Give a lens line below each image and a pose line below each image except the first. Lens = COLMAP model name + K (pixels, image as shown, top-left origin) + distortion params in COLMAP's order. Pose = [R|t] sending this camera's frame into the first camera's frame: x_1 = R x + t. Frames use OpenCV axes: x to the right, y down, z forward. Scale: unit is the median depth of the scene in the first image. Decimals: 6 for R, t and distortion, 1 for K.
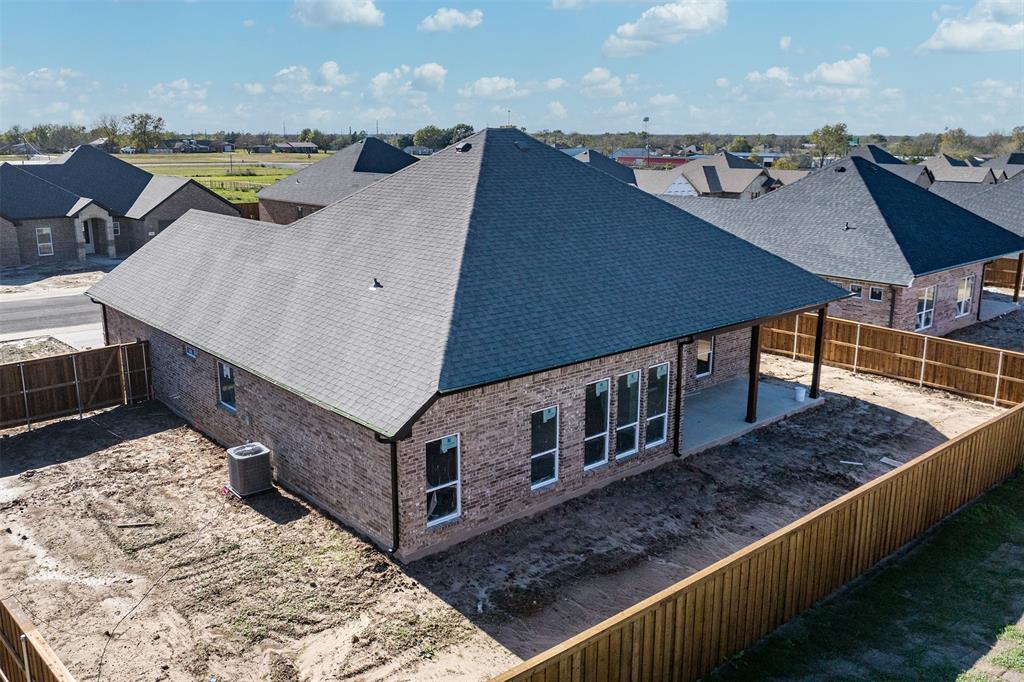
lens RADIAL K [[856.1, 0, 501.6], [0, 856.1, 337.4], [0, 0, 1]] dist [-0.013820, -0.023710]
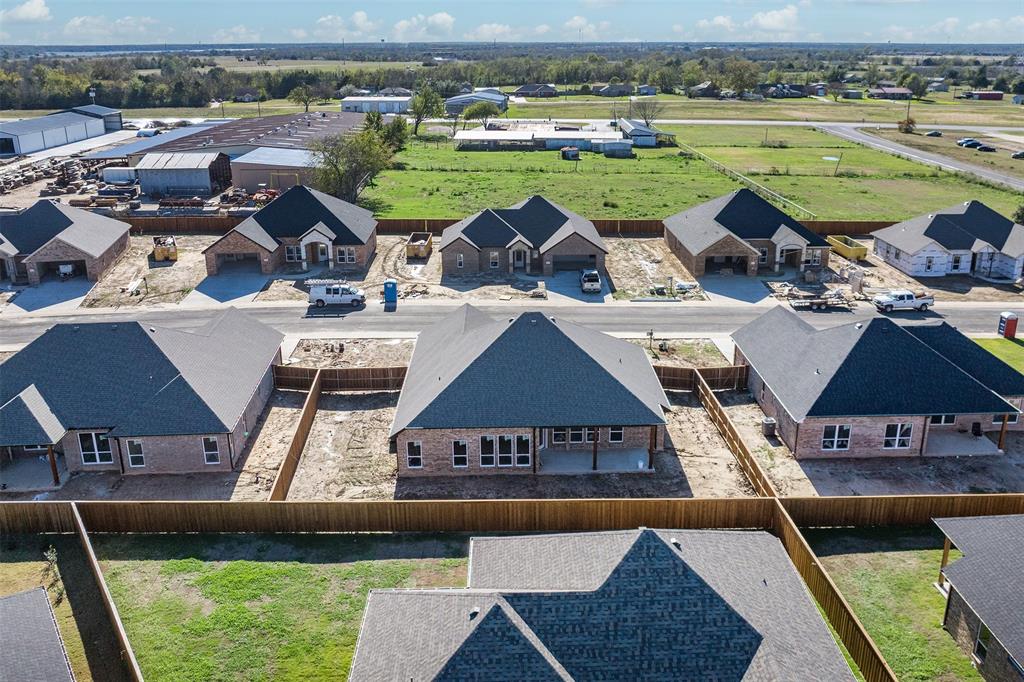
lens RADIAL K [[856.1, 0, 529.3], [0, 856.1, 350.6], [0, 0, 1]] dist [-0.013820, -0.023710]
pose [[0.776235, 0.211336, -0.593966, 1.737807], [-0.141121, 0.976480, 0.163010, -0.658762], [0.614446, -0.042713, 0.787802, -0.998536]]
